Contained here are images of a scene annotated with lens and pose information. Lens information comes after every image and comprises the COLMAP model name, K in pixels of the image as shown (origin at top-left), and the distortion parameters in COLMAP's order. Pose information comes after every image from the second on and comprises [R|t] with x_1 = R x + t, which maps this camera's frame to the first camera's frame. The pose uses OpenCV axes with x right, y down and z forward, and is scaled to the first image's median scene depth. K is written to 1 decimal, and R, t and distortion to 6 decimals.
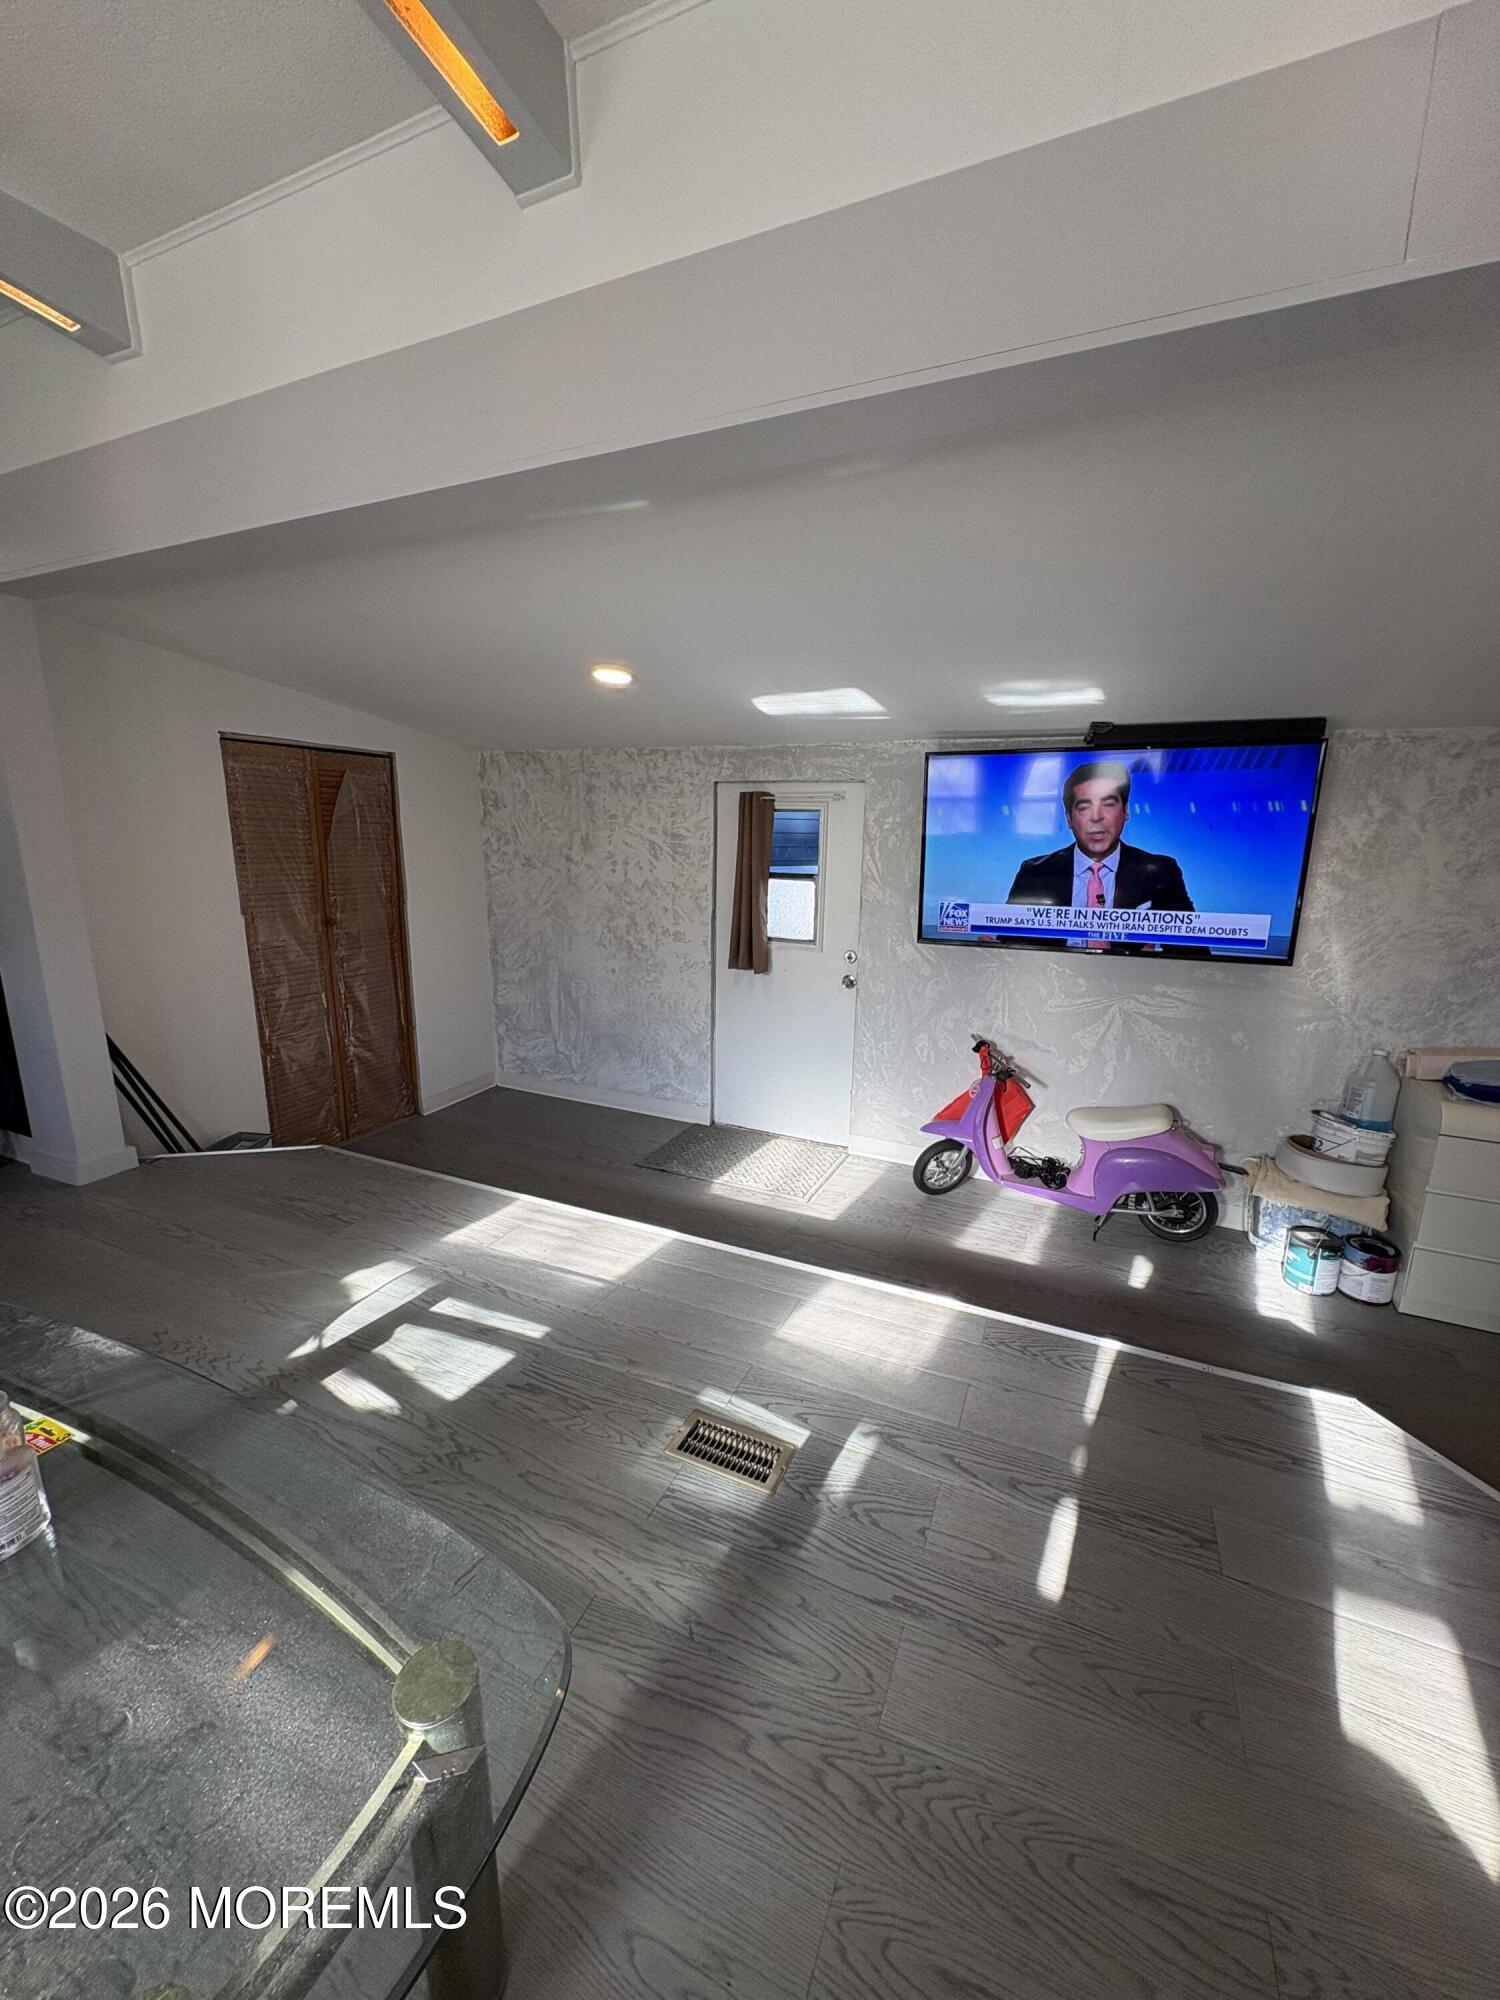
lens RADIAL K [[792.3, 0, 749.3], [0, 792.3, 987.7], [0, 0, 1]] dist [0.000515, 0.000539]
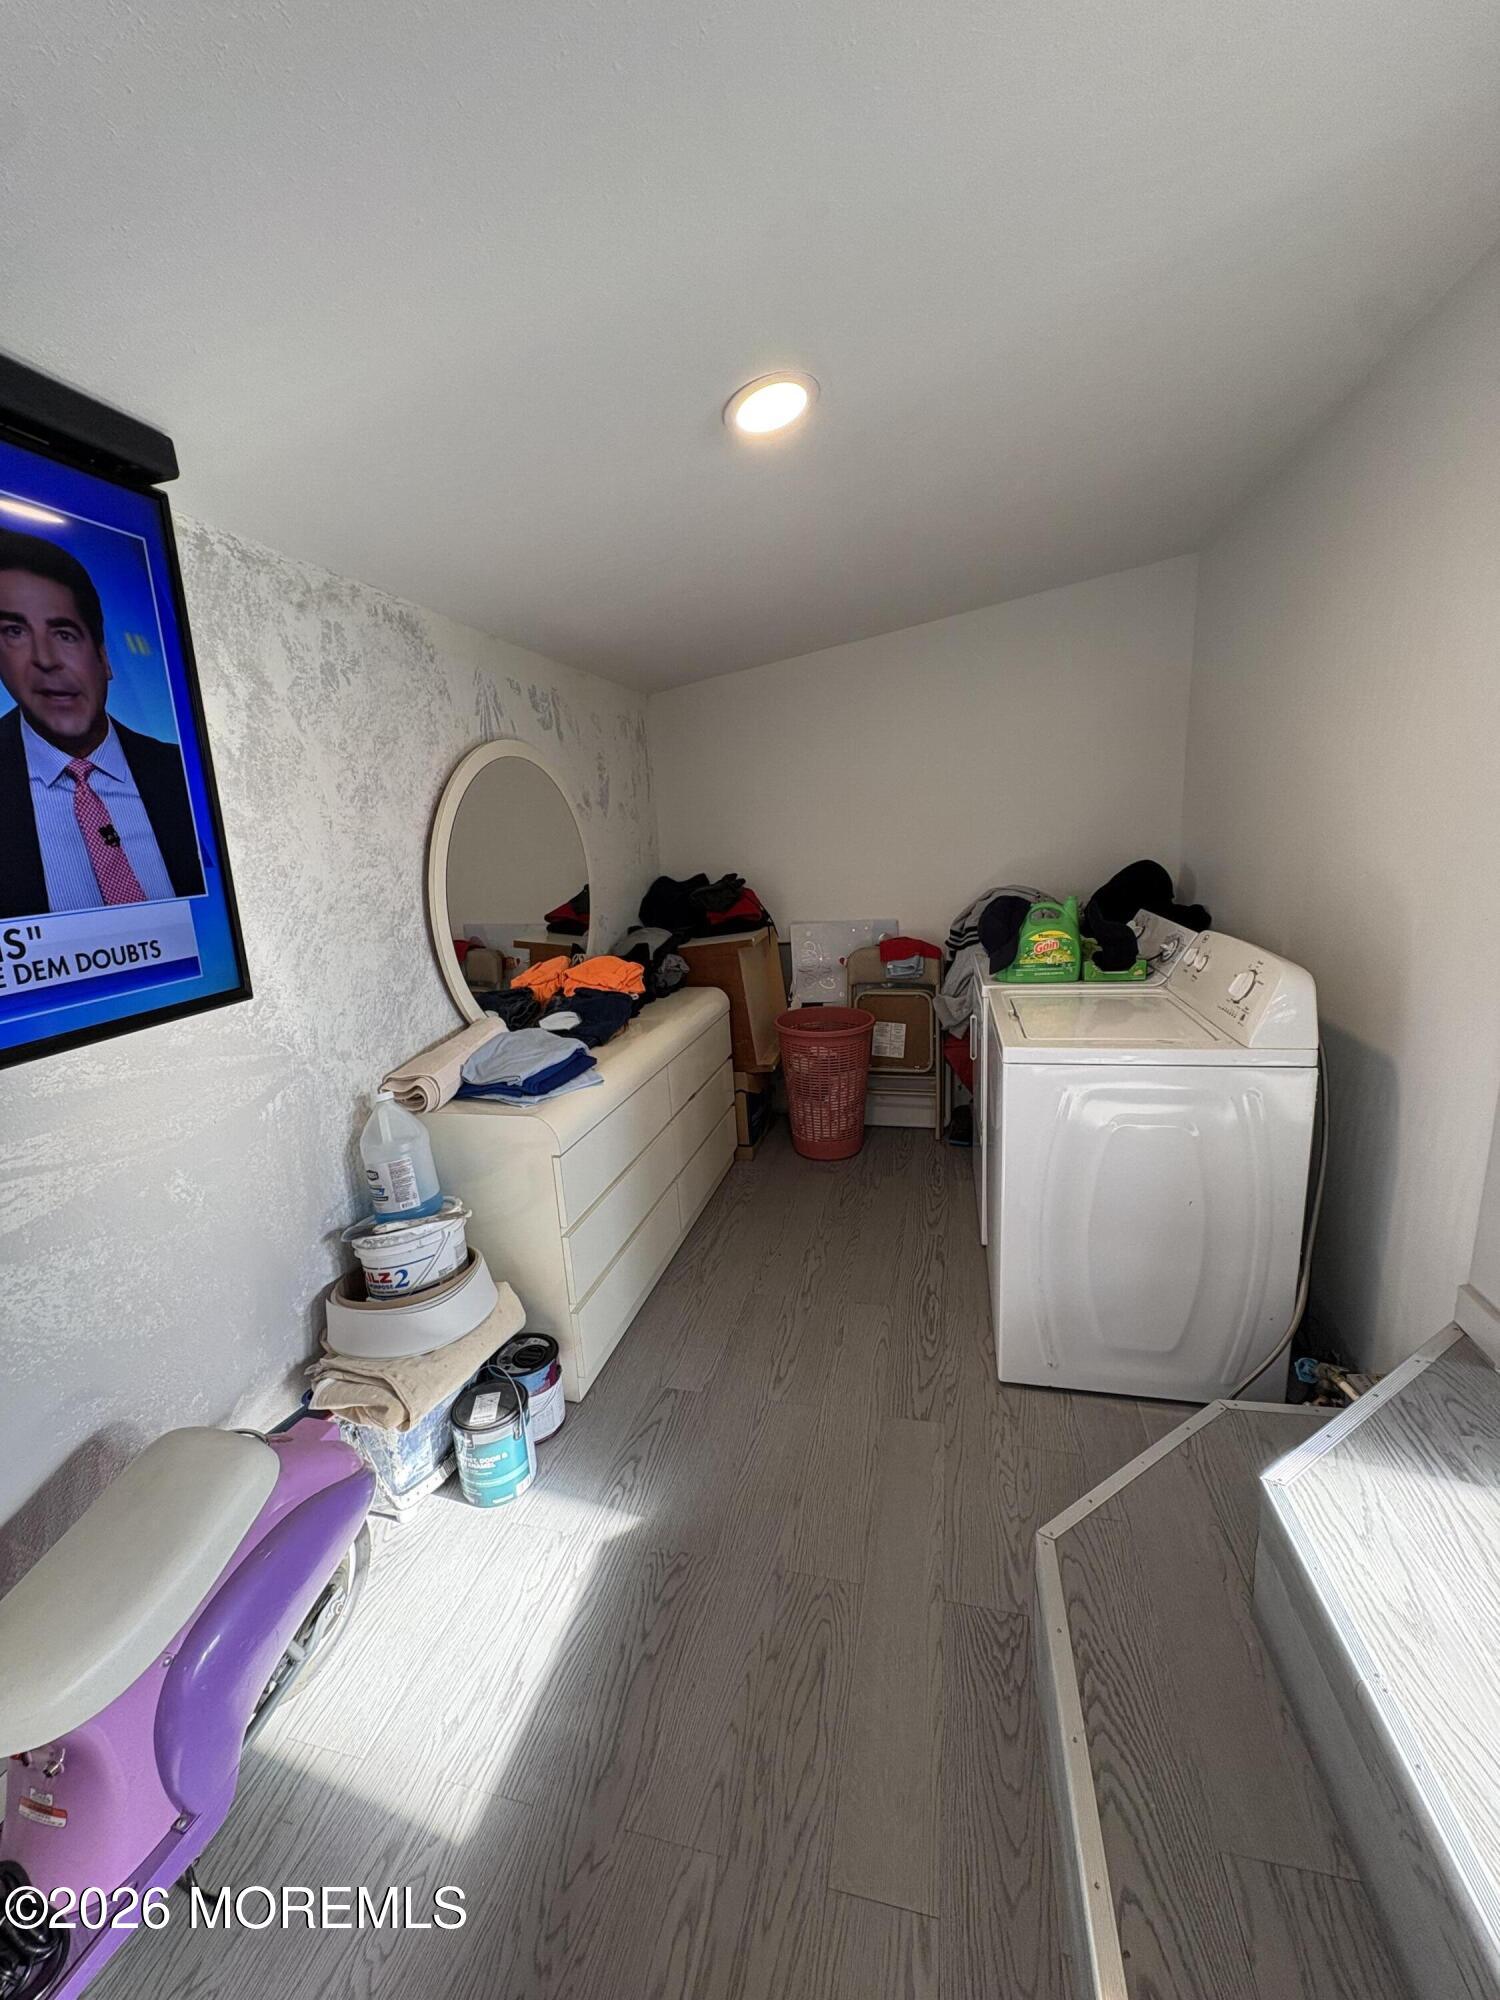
lens RADIAL K [[792.3, 0, 751.2], [0, 792.3, 1000.0], [0, 0, 1]] dist [0.000515, 0.000539]
pose [[-0.185692, -0.214978, 0.958803, 0.171053], [0.253370, 0.932301, 0.258106, -0.076386], [-0.949380, 0.290860, -0.118652, 0.799046]]
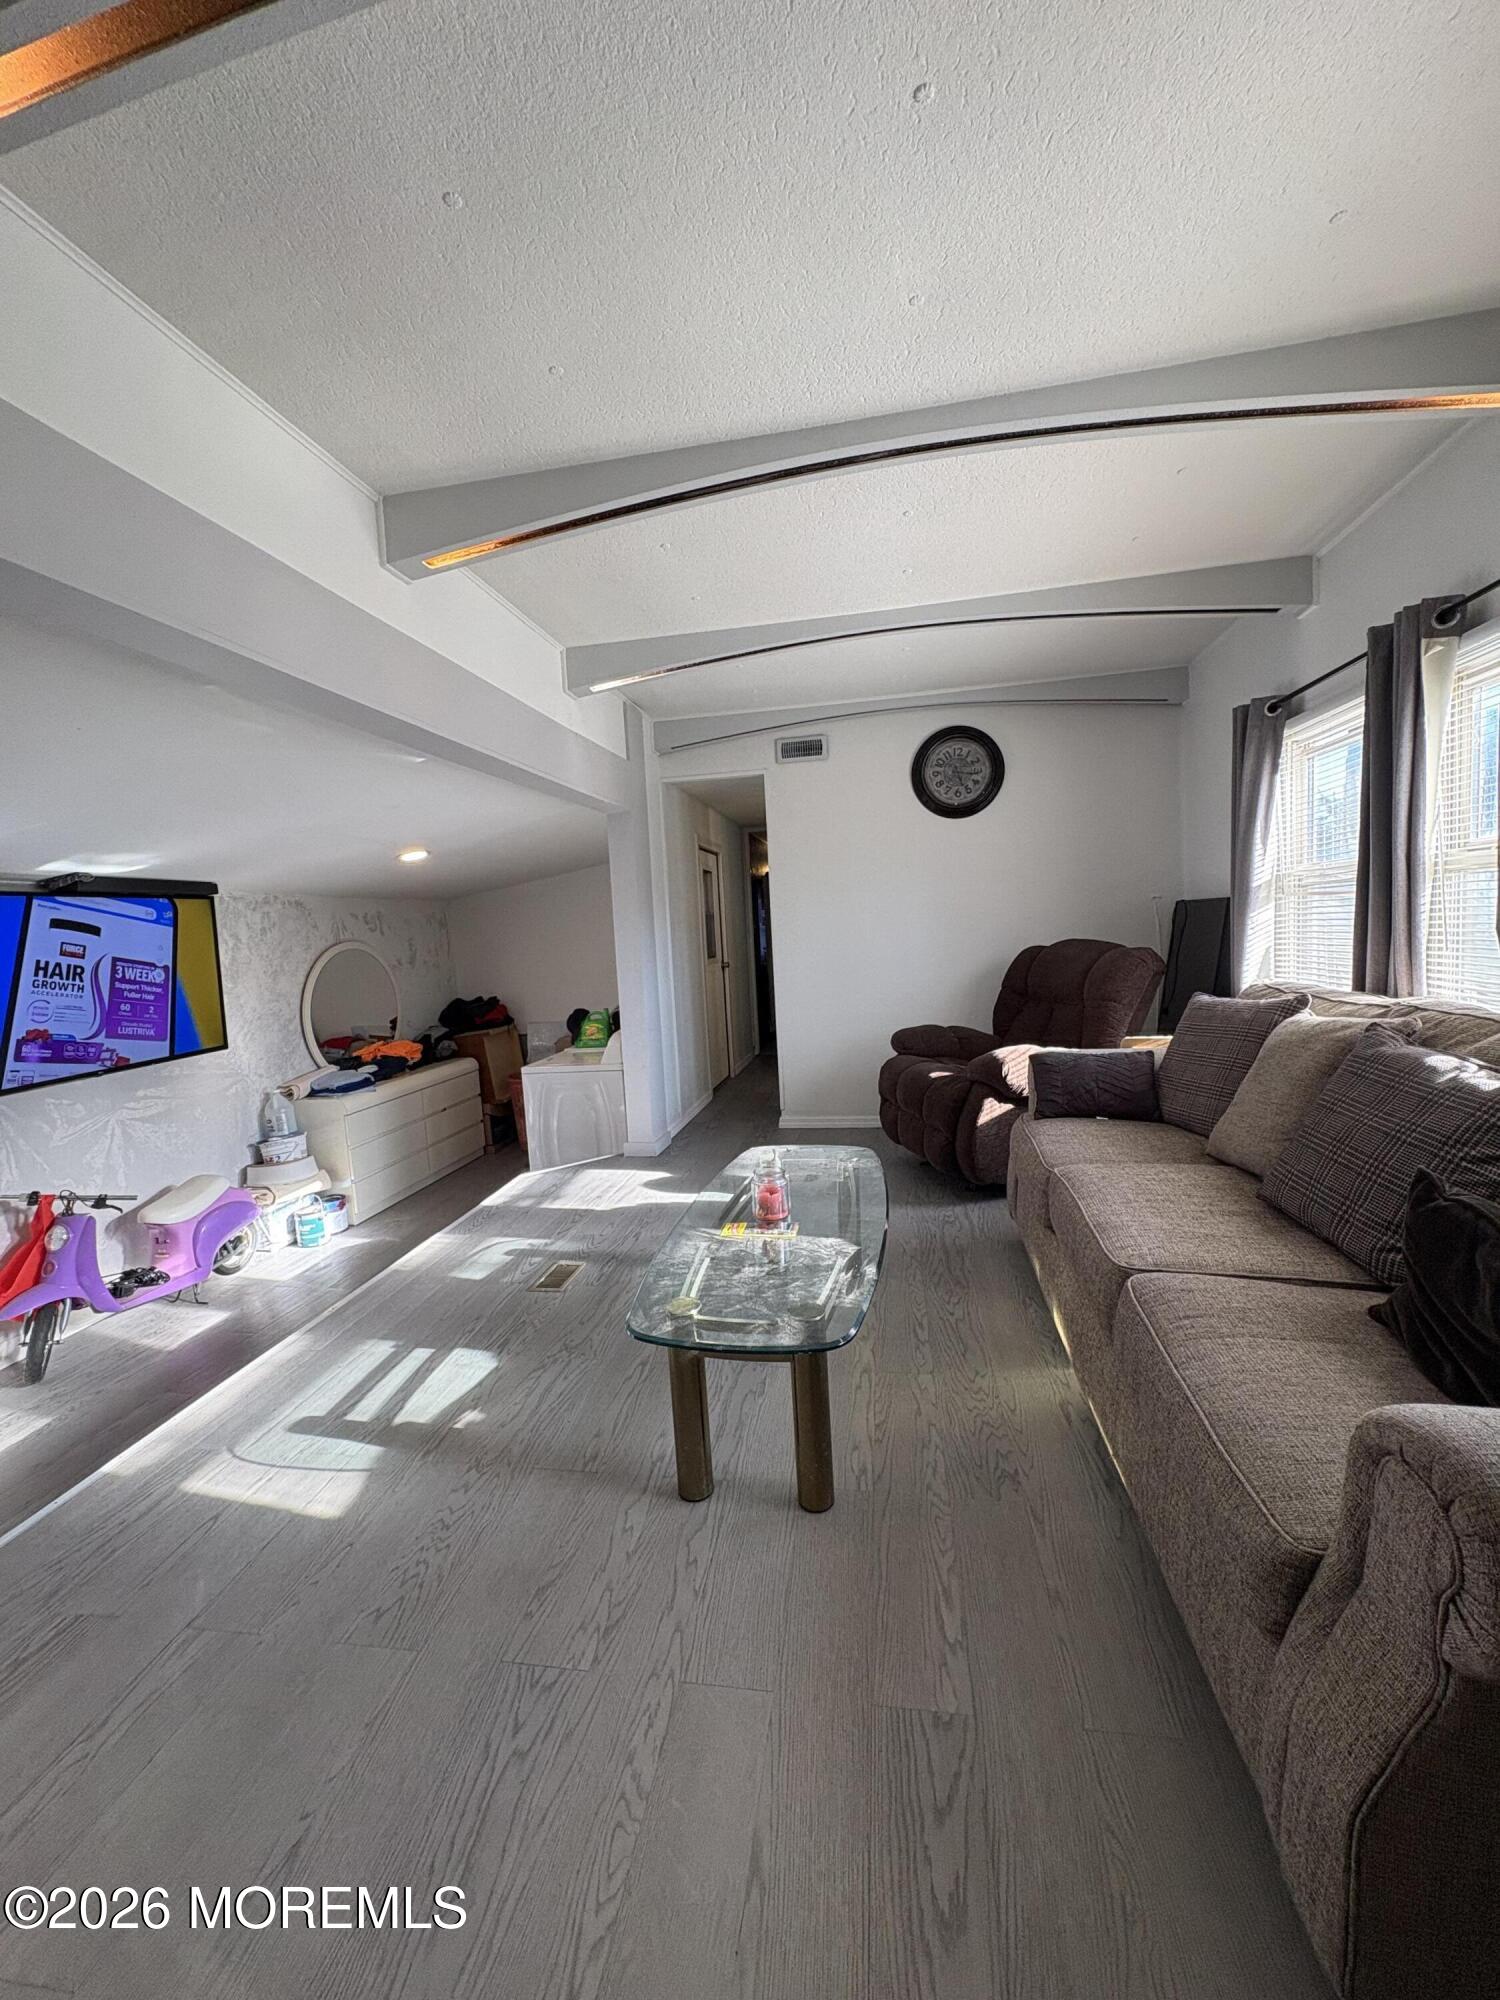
lens RADIAL K [[792.3, 0, 751.4], [0, 792.3, 1000.5], [0, 0, 1]] dist [0.000515, 0.000539]
pose [[-0.237981, -0.084959, 0.967547, -0.958021], [0.257623, 0.954964, 0.147220, -0.080432], [-0.936480, 0.284298, -0.205376, 0.397399]]
